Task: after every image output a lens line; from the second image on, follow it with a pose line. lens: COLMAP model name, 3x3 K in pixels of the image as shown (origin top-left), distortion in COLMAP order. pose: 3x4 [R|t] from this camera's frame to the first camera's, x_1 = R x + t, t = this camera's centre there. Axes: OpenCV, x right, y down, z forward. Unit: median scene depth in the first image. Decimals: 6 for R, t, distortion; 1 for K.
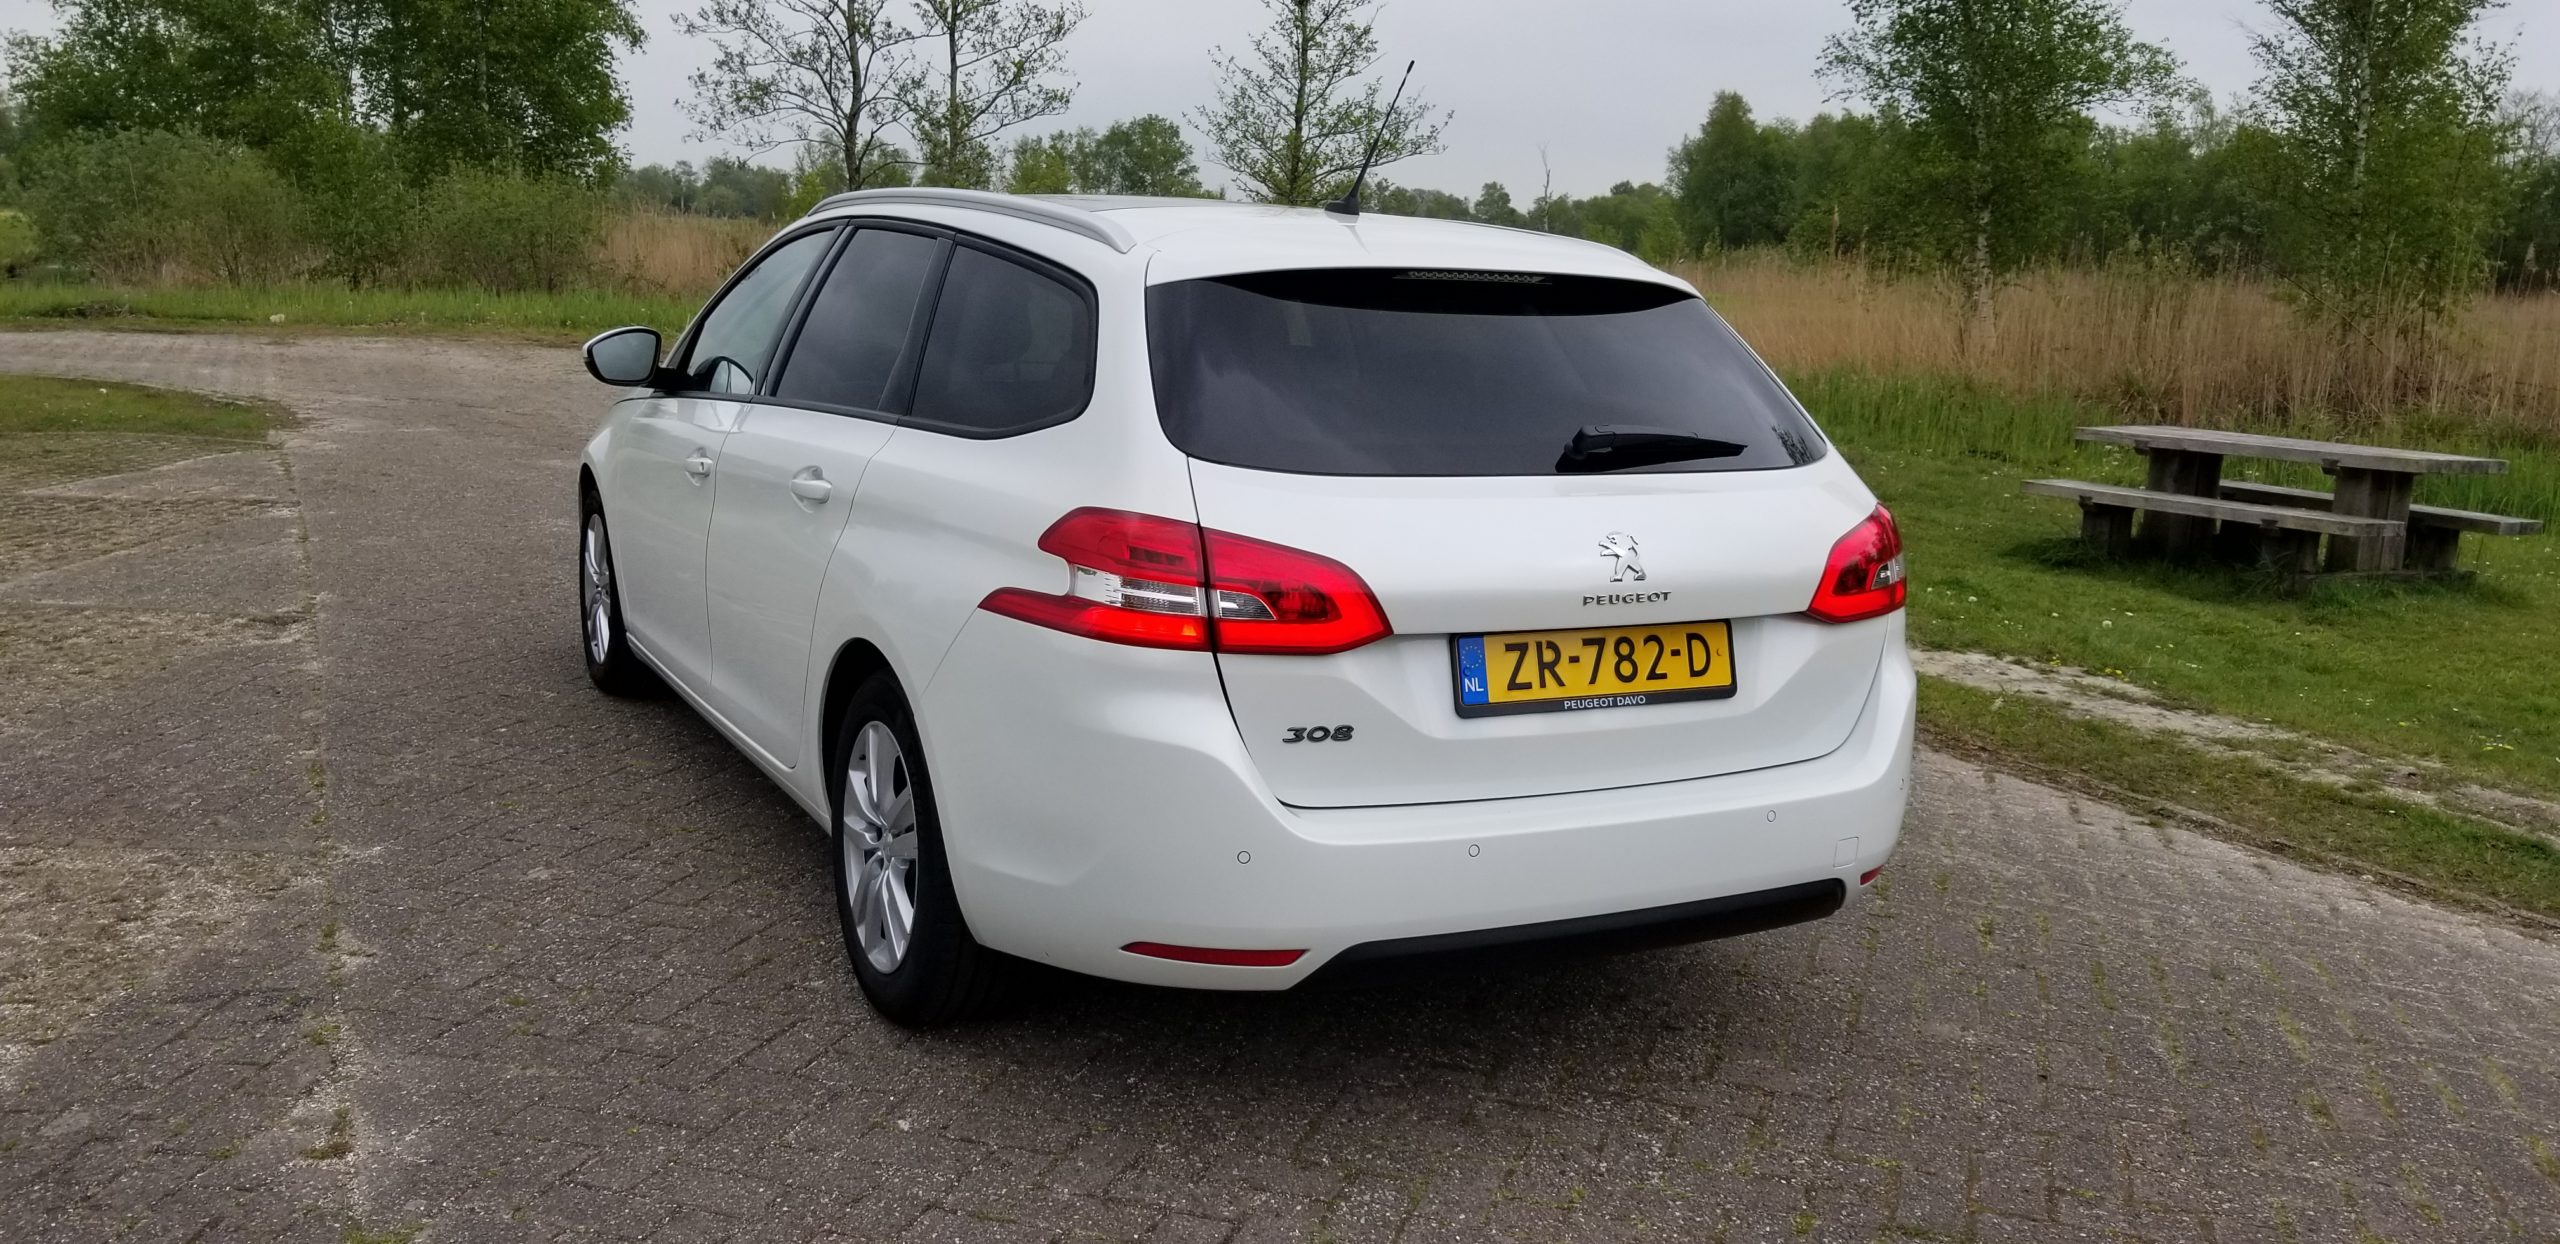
lens RADIAL K [[2005.2, 0, 1296.6], [0, 2005.2, 624.5], [0, 0, 1]] dist [0.089374, -0.142159]
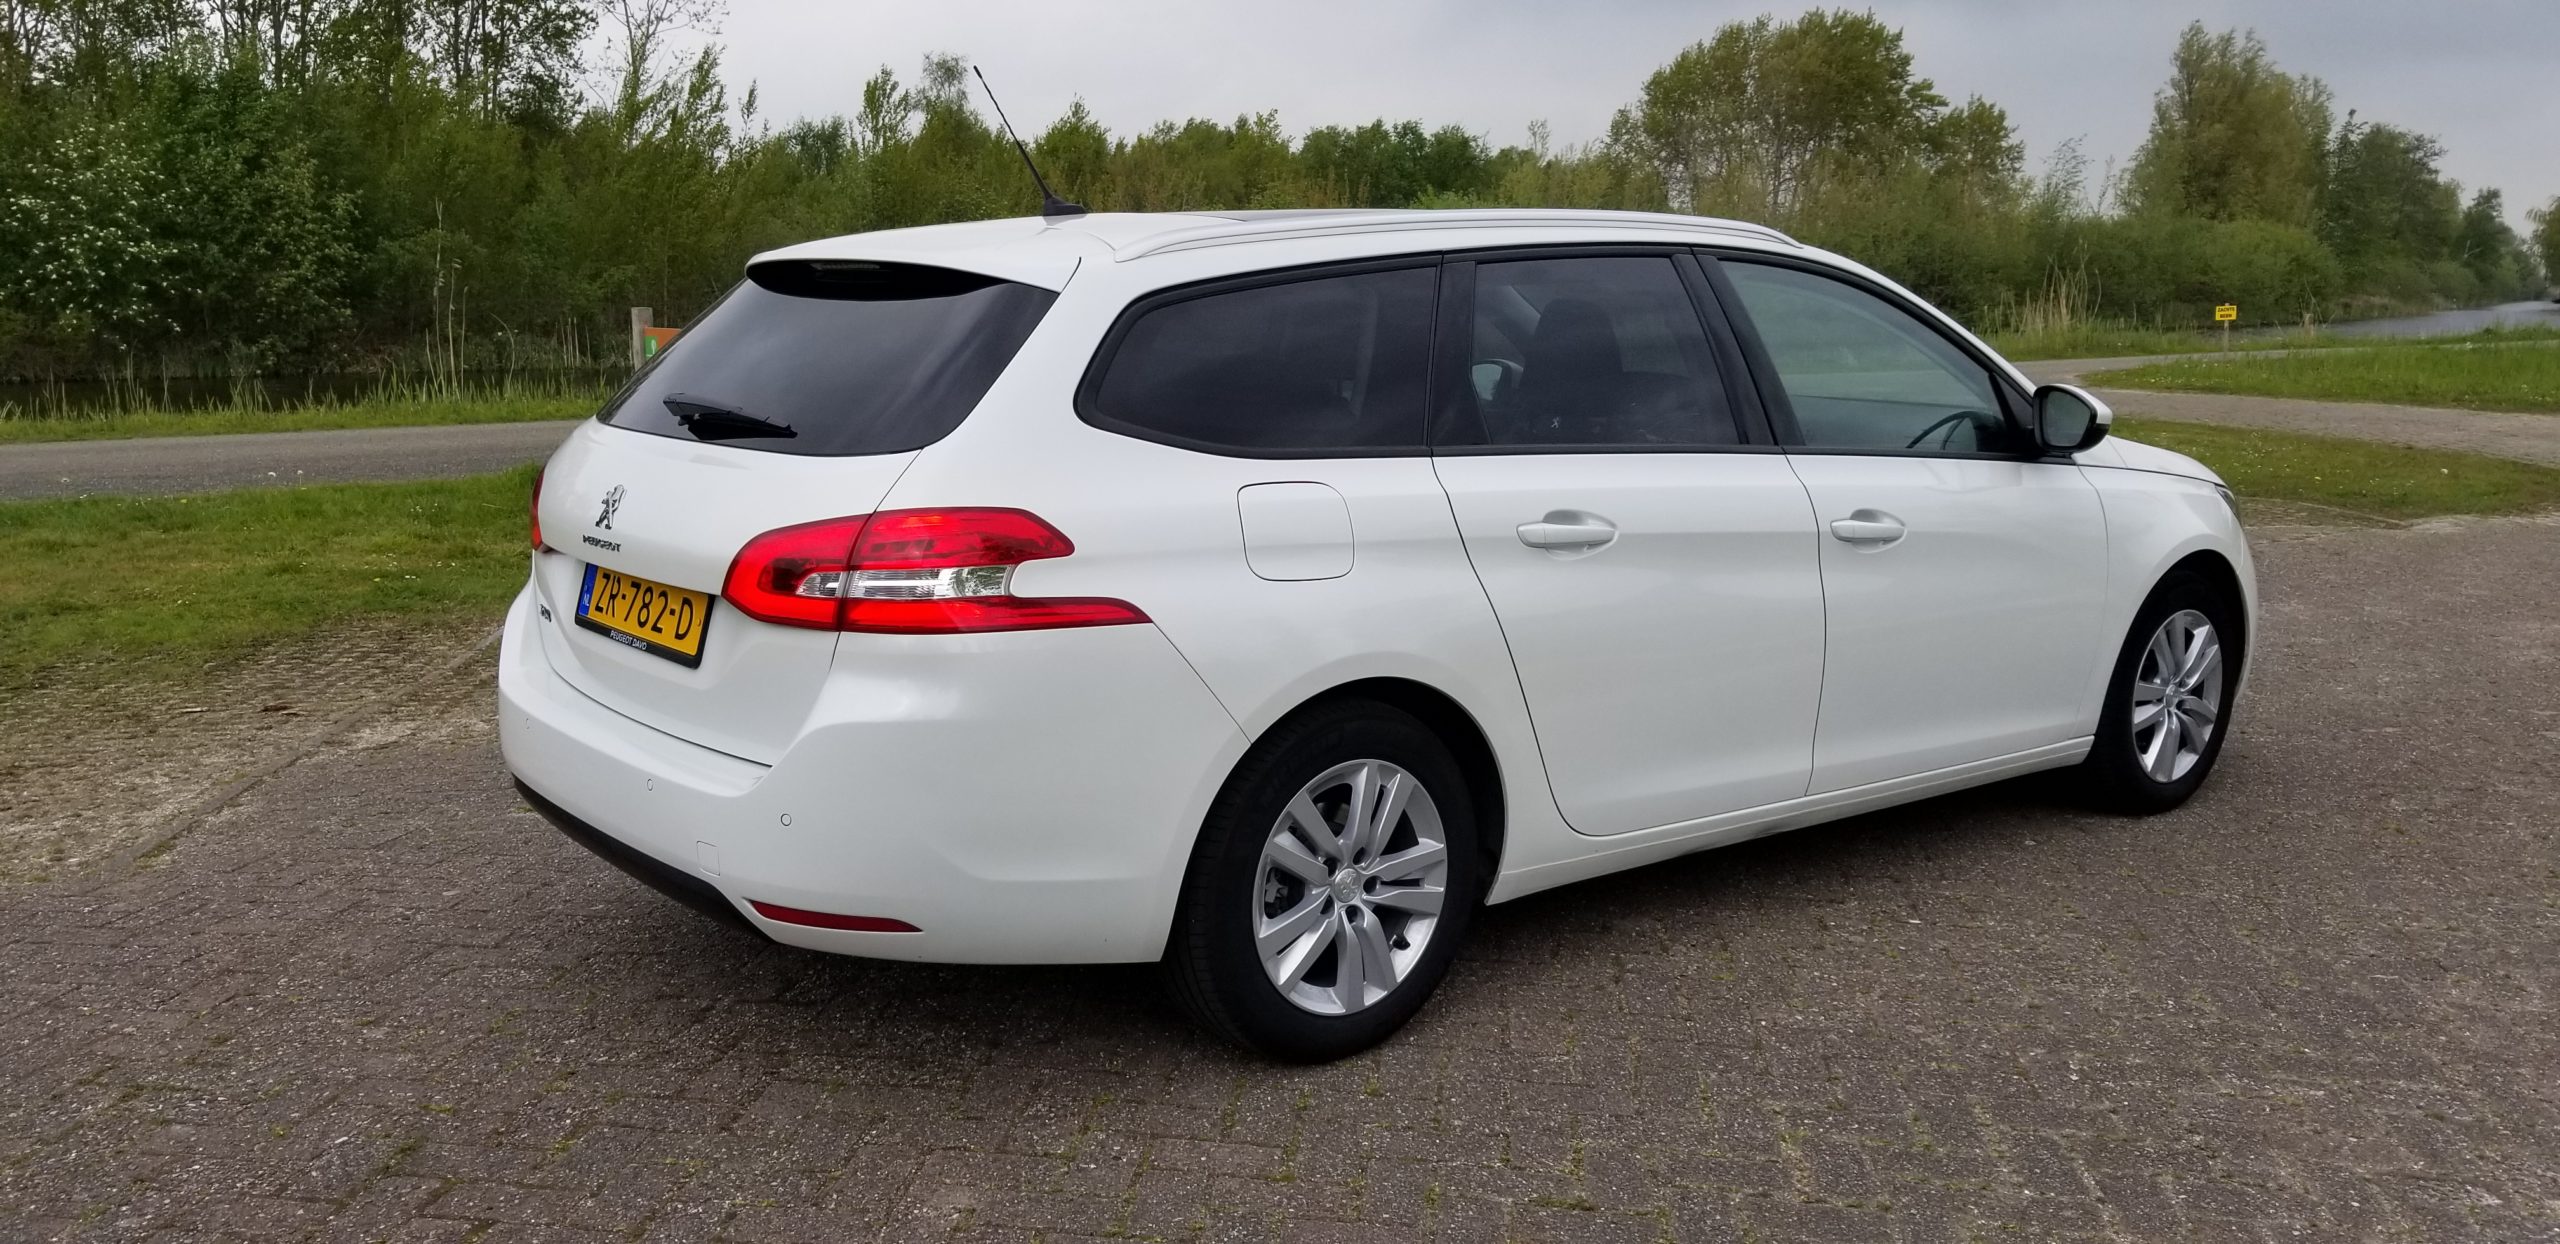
lens RADIAL K [[2005.2, 0, 1262.6], [0, 2005.2, 641.6], [0, 0, 1]] dist [0.089374, -0.142159]
pose [[0.182905, 0.131023, -0.974361, 0.155853], [-0.175152, 0.979567, 0.098844, -0.015779], [0.967403, 0.152582, 0.202116, 0.133365]]
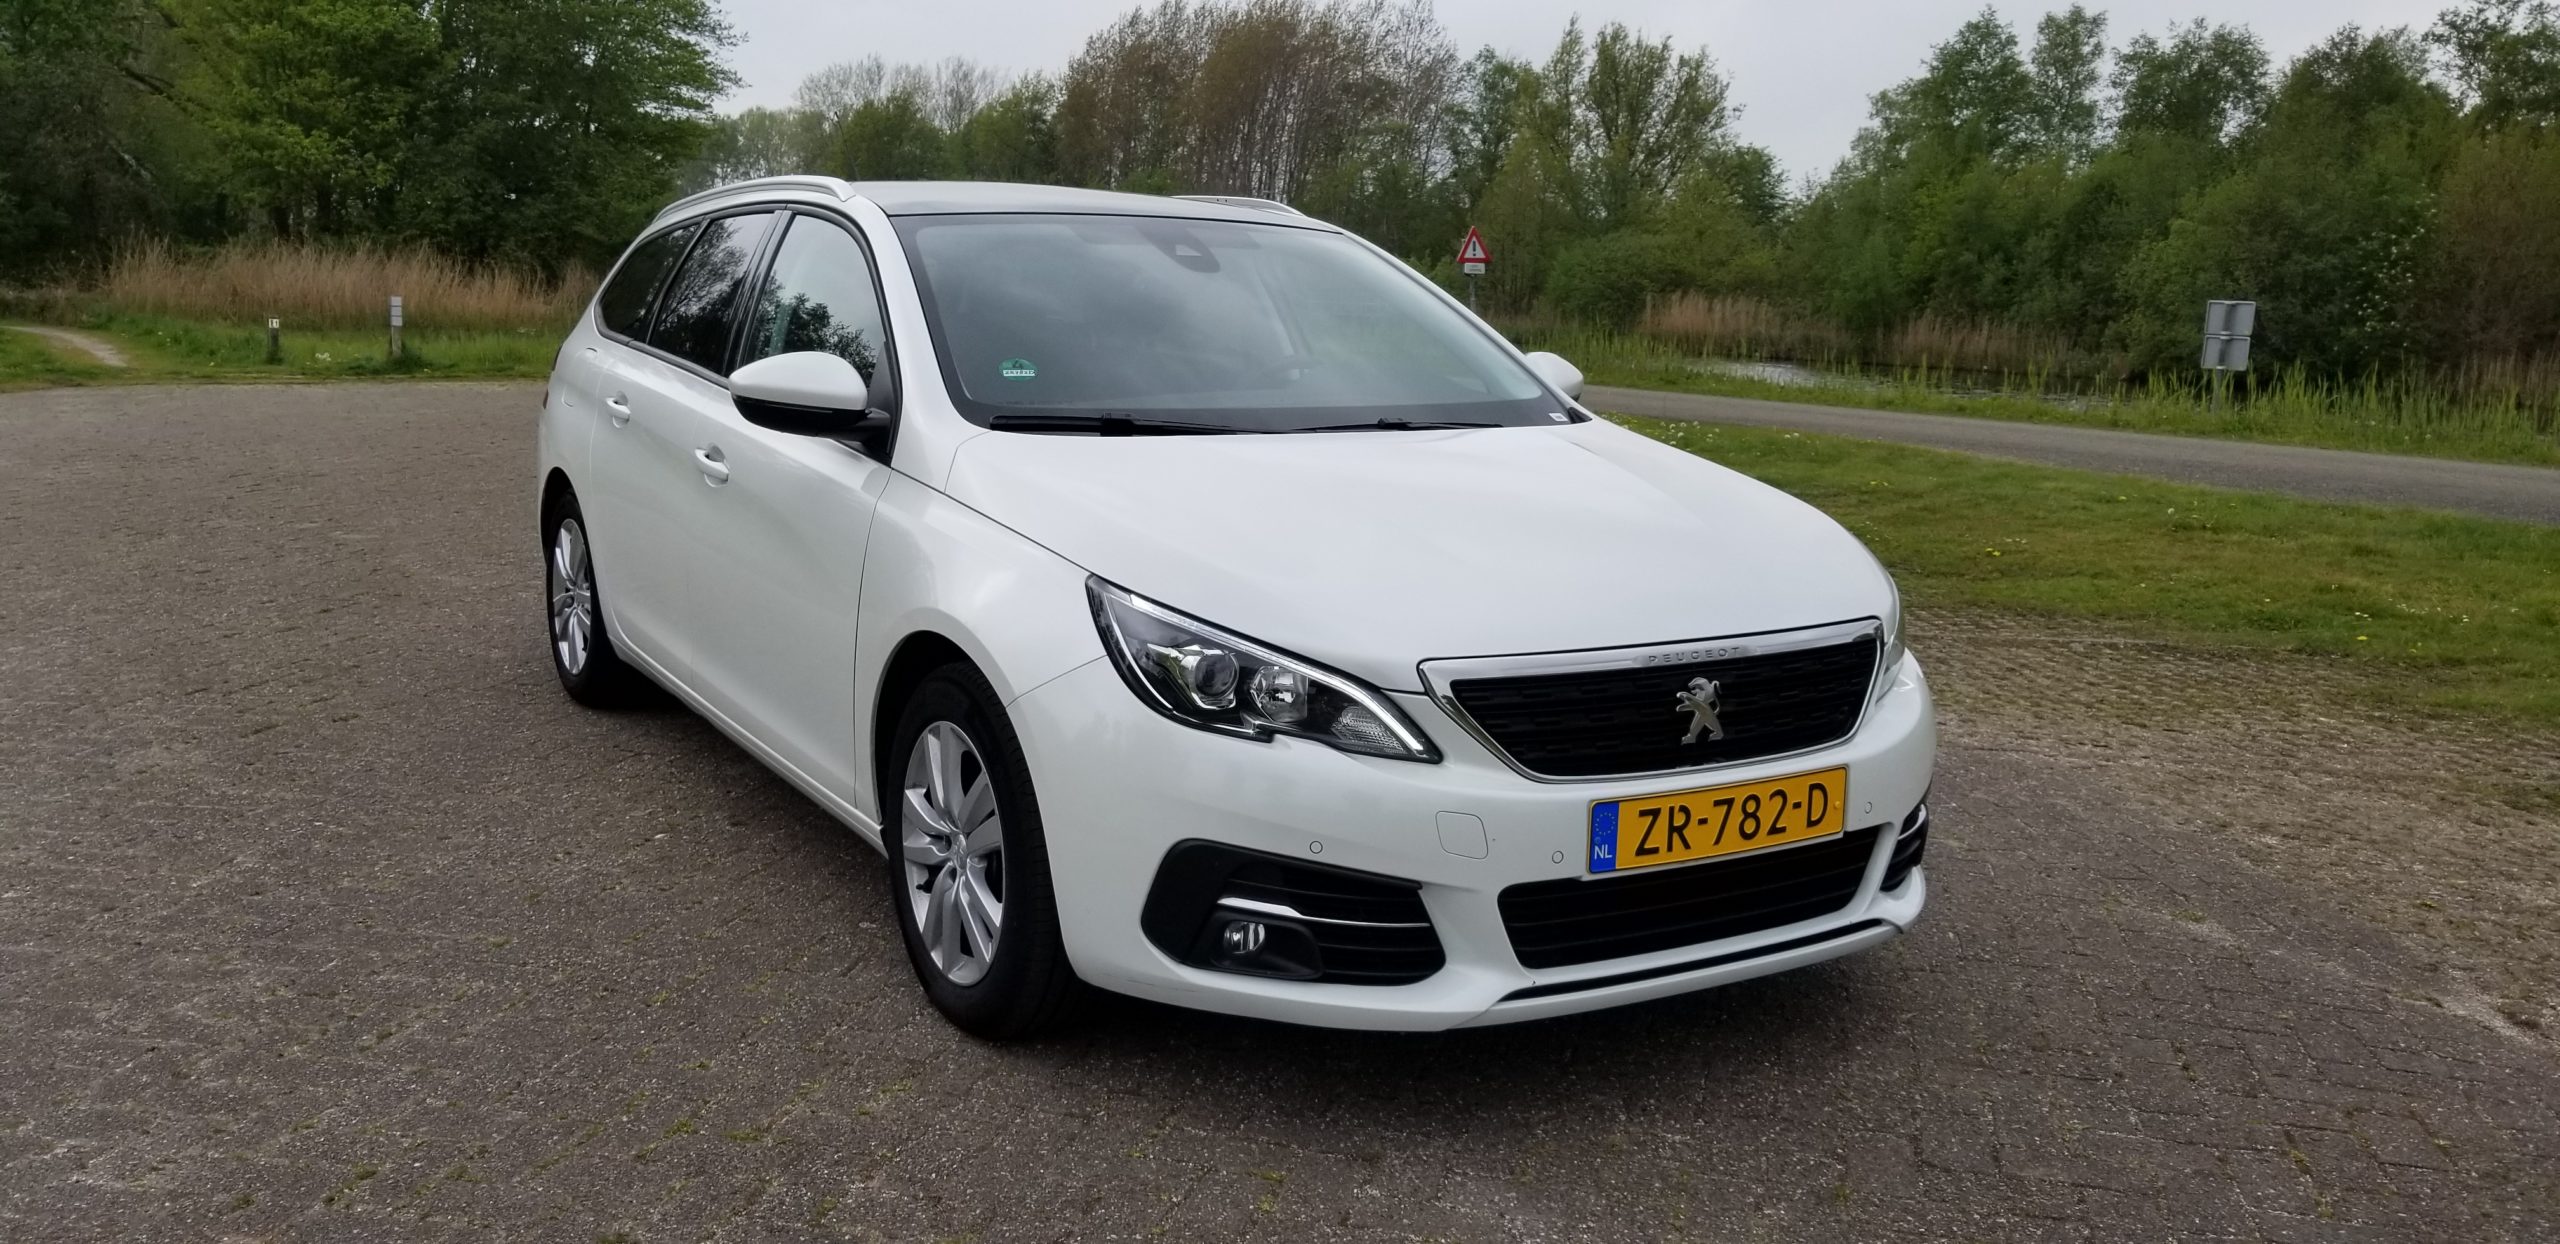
lens RADIAL K [[2005.2, 0, 1246.4], [0, 2005.2, 598.3], [0, 0, 1]] dist [0.089374, -0.142159]
pose [[-0.996130, -0.063840, -0.060415, -0.028527], [-0.080516, 0.938447, 0.335909, -0.067273], [0.035252, 0.339473, -0.939955, 0.376816]]
